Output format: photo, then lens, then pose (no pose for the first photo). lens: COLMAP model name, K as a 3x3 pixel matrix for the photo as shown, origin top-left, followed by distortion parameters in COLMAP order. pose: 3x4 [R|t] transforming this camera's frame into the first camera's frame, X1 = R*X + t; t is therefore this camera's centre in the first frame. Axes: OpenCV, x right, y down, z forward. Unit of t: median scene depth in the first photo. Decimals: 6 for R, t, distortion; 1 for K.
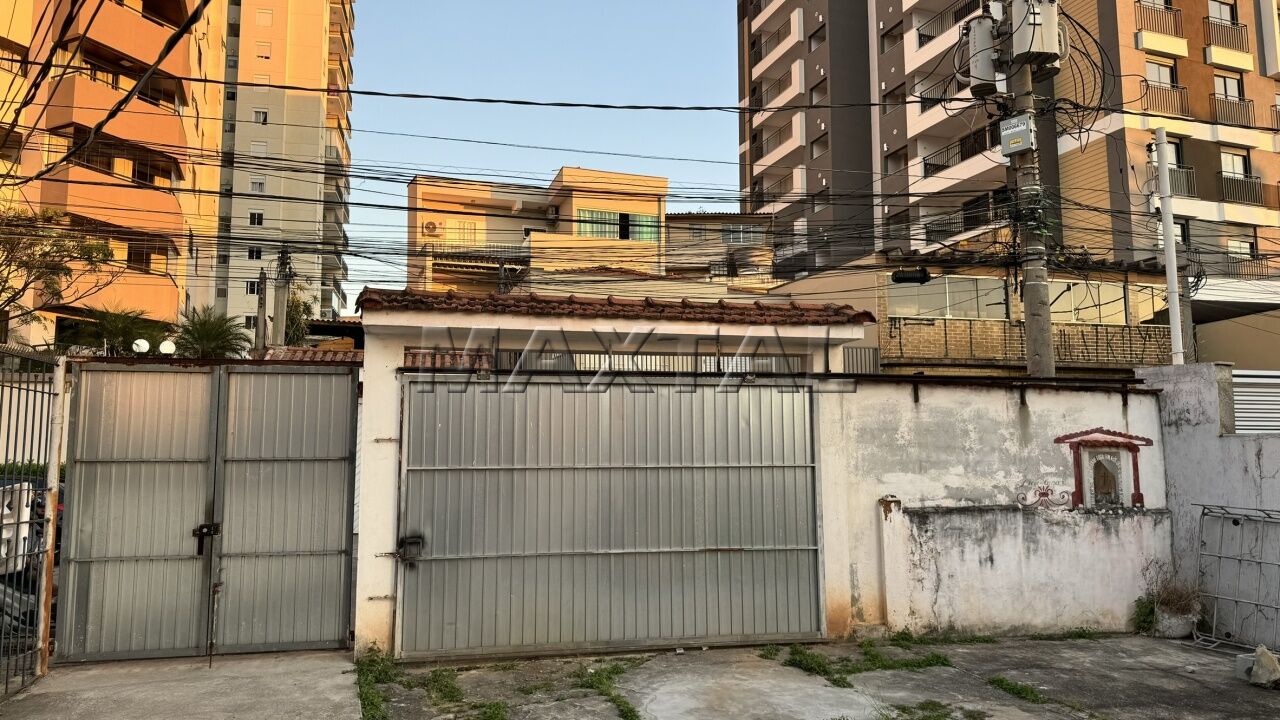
lens RADIAL K [[900.5, 0, 646.1], [0, 900.5, 366.5], [0, 0, 1]] dist [0.057644, -0.077779]
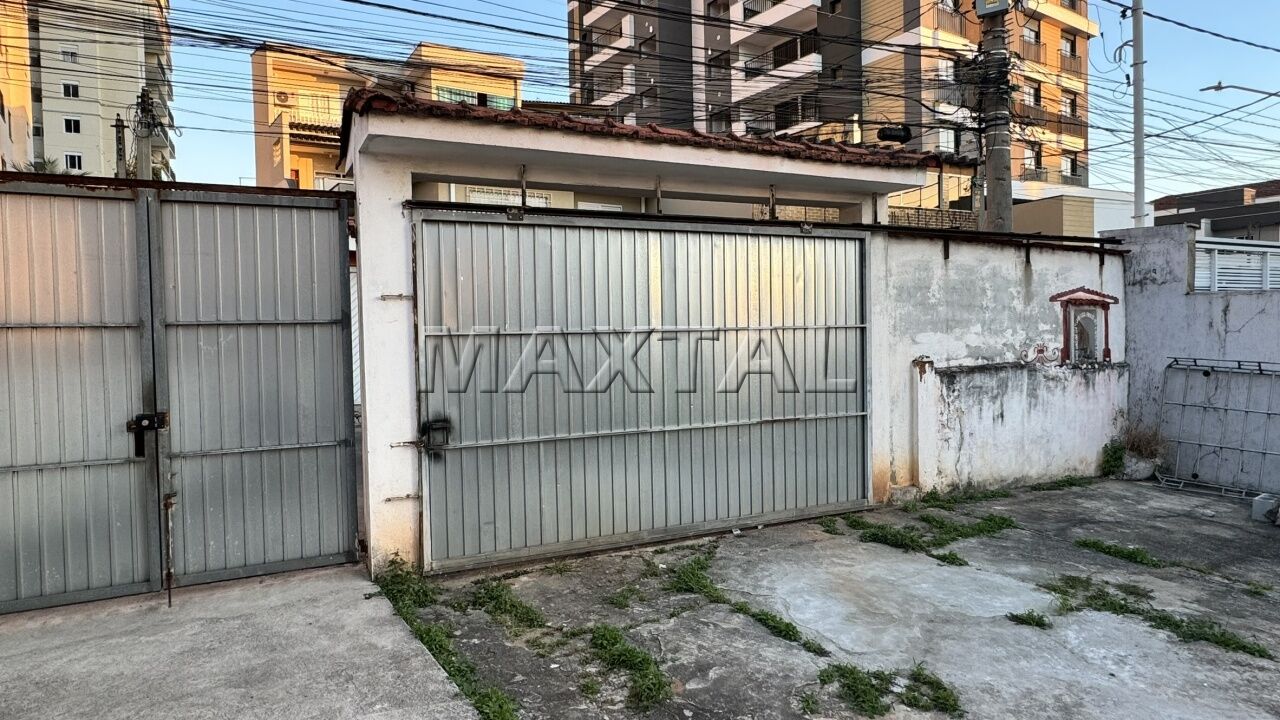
lens RADIAL K [[750.5, 0, 636.9], [0, 750.5, 355.7], [0, 0, 1]] dist [-0.006585, 0.006425]
pose [[0.972734, -0.020384, 0.231025, -0.205579], [-0.011423, 0.990710, 0.135510, 0.037034], [-0.231641, -0.134455, 0.963465, 0.295644]]
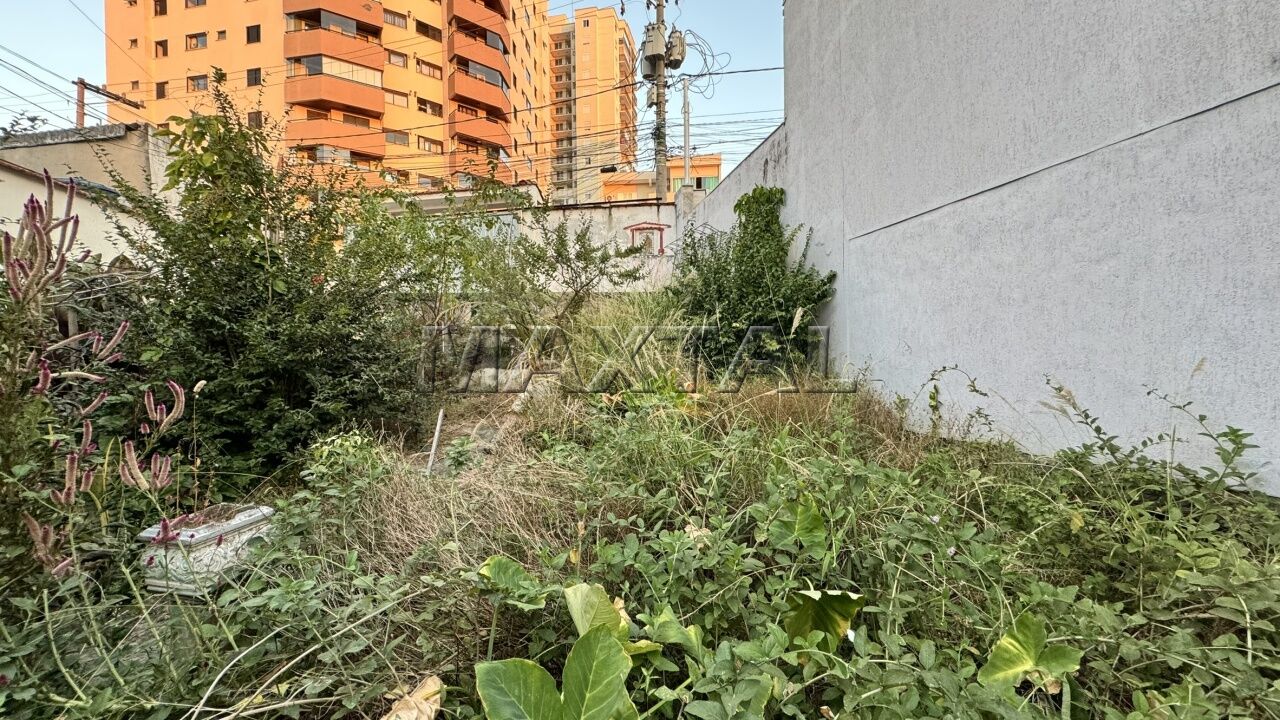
lens RADIAL K [[508.6, 0, 639.9], [0, 508.6, 359.8], [0, 0, 1]] dist [-0.002124, 0.000594]
pose [[0.914203, 0.000557, -0.405257, 1.064712], [0.051693, 0.991670, 0.117975, 0.276982], [0.401947, -0.128802, 0.906559, -0.249175]]
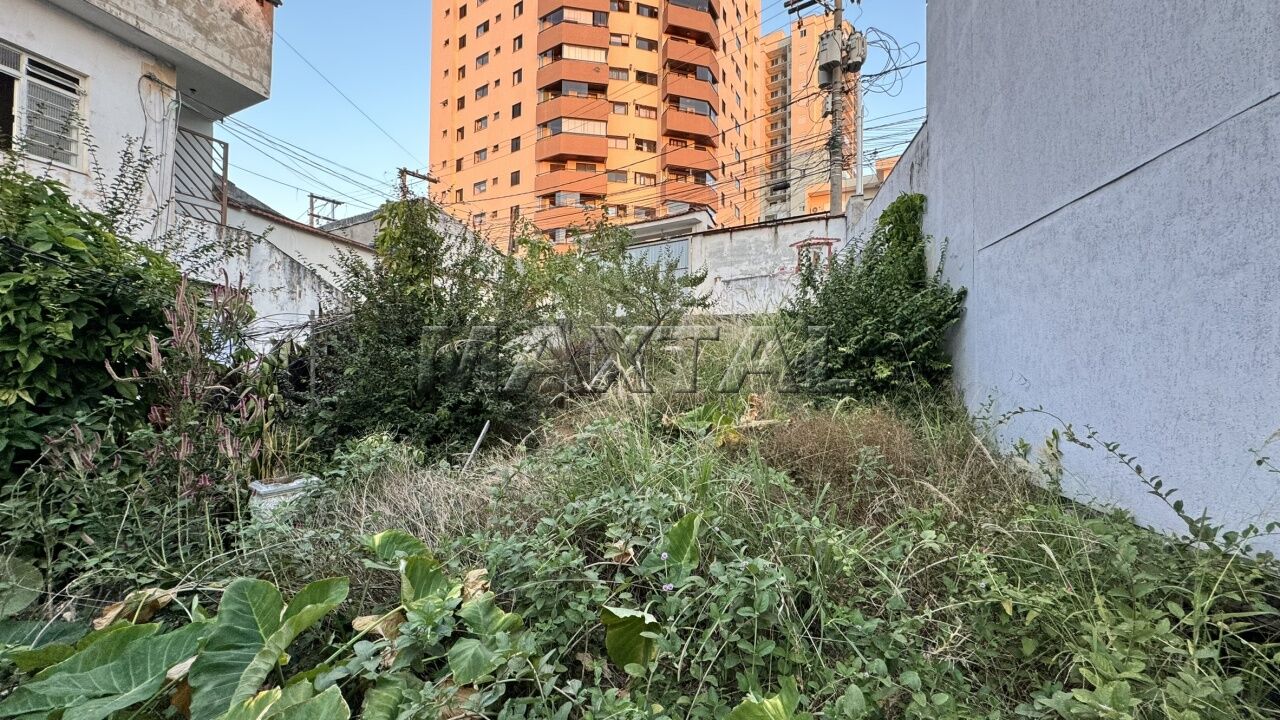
lens RADIAL K [[508.6, 0, 639.4], [0, 508.6, 359.2], [0, 0, 1]] dist [-0.002124, 0.000594]
pose [[0.667599, 0.000275, -0.744521, 1.202813], [0.067748, 0.995829, 0.061116, 0.274194], [0.741432, -0.091241, 0.664796, -0.187473]]
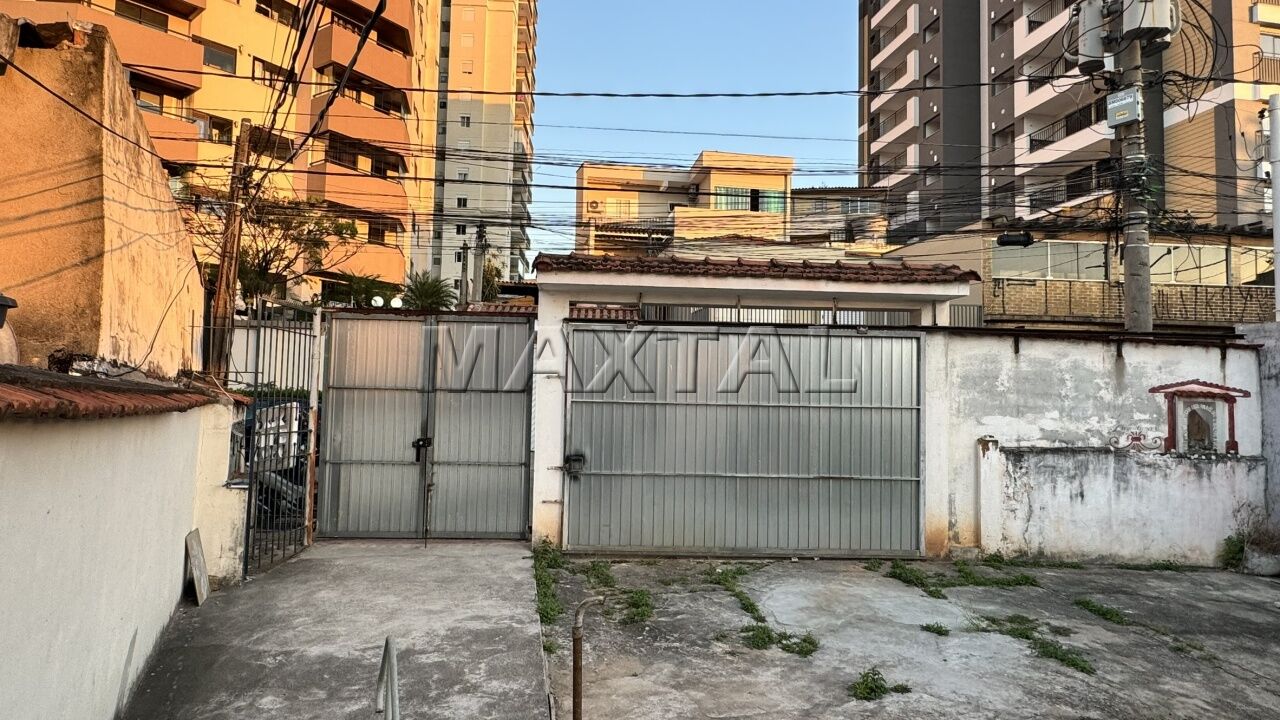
lens RADIAL K [[750.5, 0, 637.2], [0, 750.5, 362.2], [0, 0, 1]] dist [-0.006585, 0.006425]
pose [[0.984223, 0.017942, -0.176019, 0.002370], [-0.008336, 0.998443, 0.055161, 0.003573], [0.176735, -0.052823, 0.982840, 0.010284]]
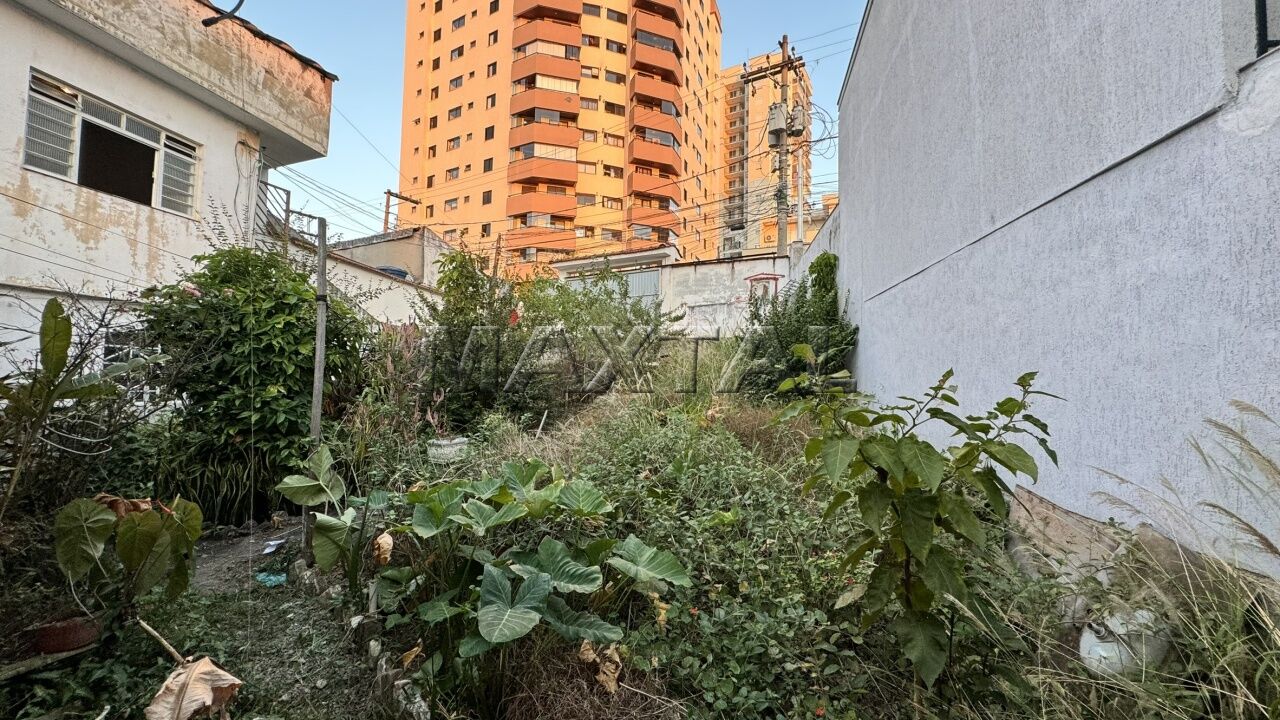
lens RADIAL K [[508.6, 0, 639.2], [0, 508.6, 359.0], [0, 0, 1]] dist [-0.002124, 0.000594]
pose [[0.724750, -0.012230, -0.688904, 1.333521], [0.052201, 0.997943, 0.037201, 0.259806], [0.687032, -0.062923, 0.723898, -0.382212]]
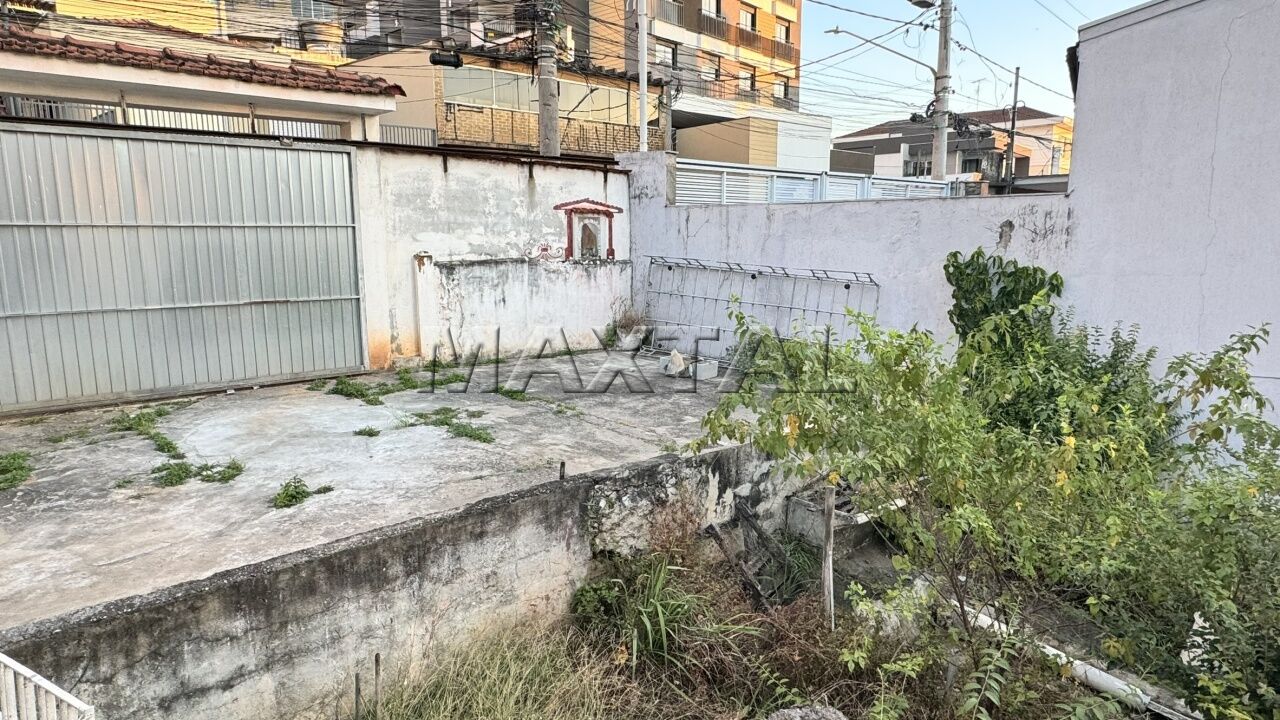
lens RADIAL K [[750.5, 0, 635.3], [0, 750.5, 359.5], [0, 0, 1]] dist [-0.006585, 0.006425]
pose [[0.885532, -0.072851, 0.458832, 0.052529], [-0.052012, 0.965873, 0.253739, 0.014743], [-0.461658, -0.248559, 0.851522, -0.005112]]
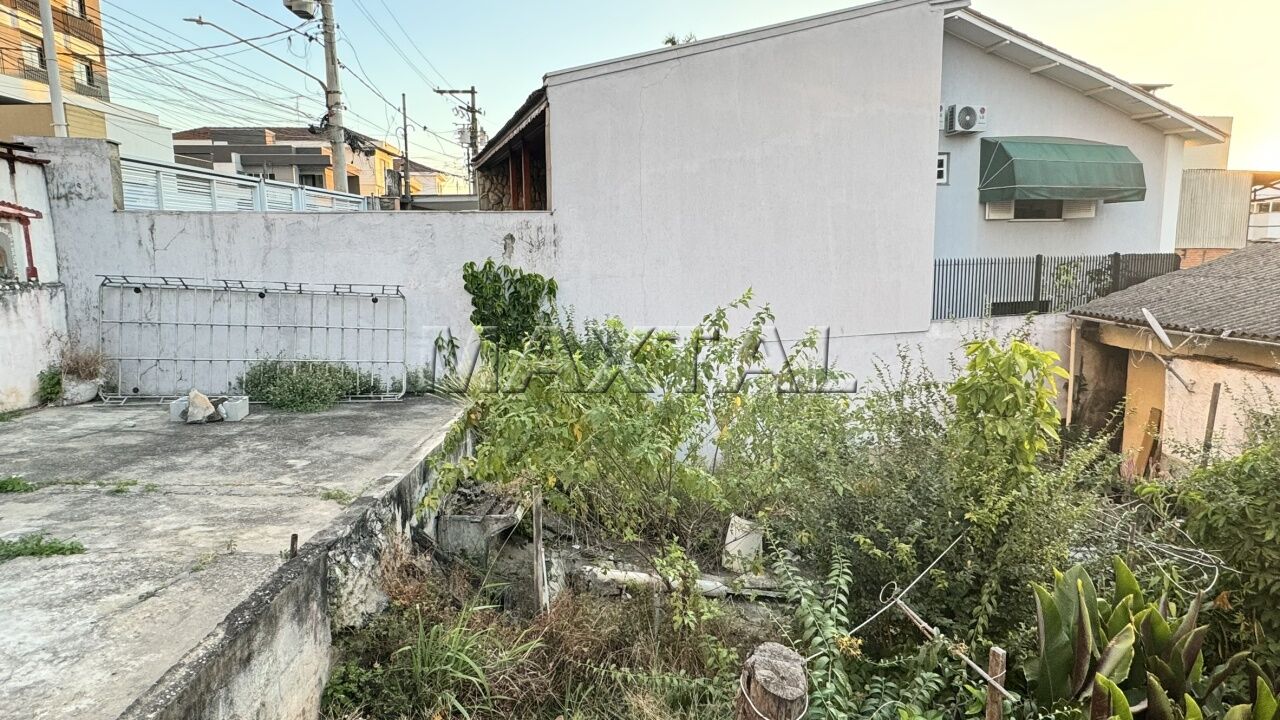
lens RADIAL K [[750.5, 0, 633.9], [0, 750.5, 359.5], [0, 0, 1]] dist [-0.006585, 0.006425]
pose [[0.233223, -0.139958, 0.962299, -0.098861], [-0.099121, 0.981012, 0.166703, 0.040760], [-0.967358, -0.134263, 0.214922, 0.200178]]
